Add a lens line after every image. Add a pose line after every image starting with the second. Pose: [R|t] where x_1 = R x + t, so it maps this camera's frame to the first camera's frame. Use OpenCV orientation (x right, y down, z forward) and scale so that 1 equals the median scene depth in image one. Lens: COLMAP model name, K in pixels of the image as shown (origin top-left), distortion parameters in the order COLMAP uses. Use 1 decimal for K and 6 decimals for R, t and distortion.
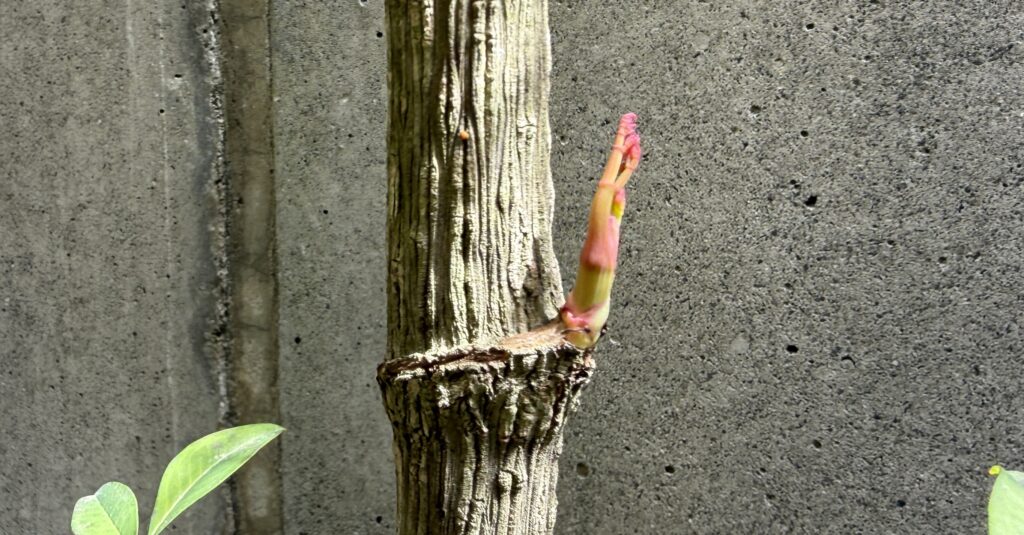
lens RADIAL K [[1016.8, 0, 512.4], [0, 1016.8, 267.5], [0, 0, 1]] dist [0.036092, 0.000000]
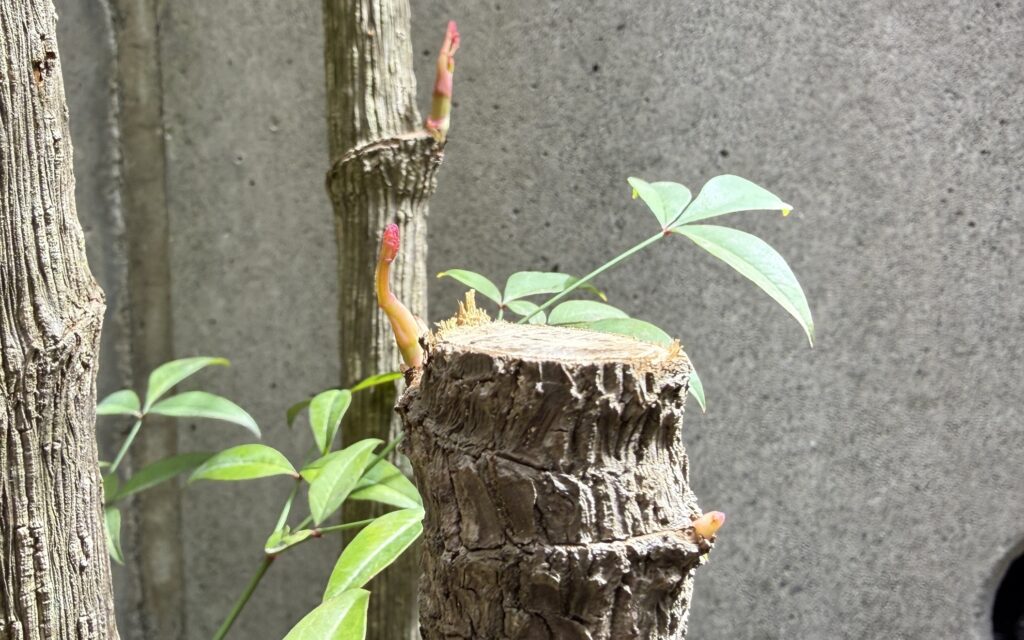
lens RADIAL K [[720.2, 0, 511.4], [0, 720.2, 320.0], [0, 0, 1]] dist [0.009739, 0.001078]
pose [[0.974301, -0.058029, 0.217649, -0.114744], [0.072302, 0.995684, -0.058191, 0.514152], [-0.213333, 0.072432, 0.974291, -0.373774]]
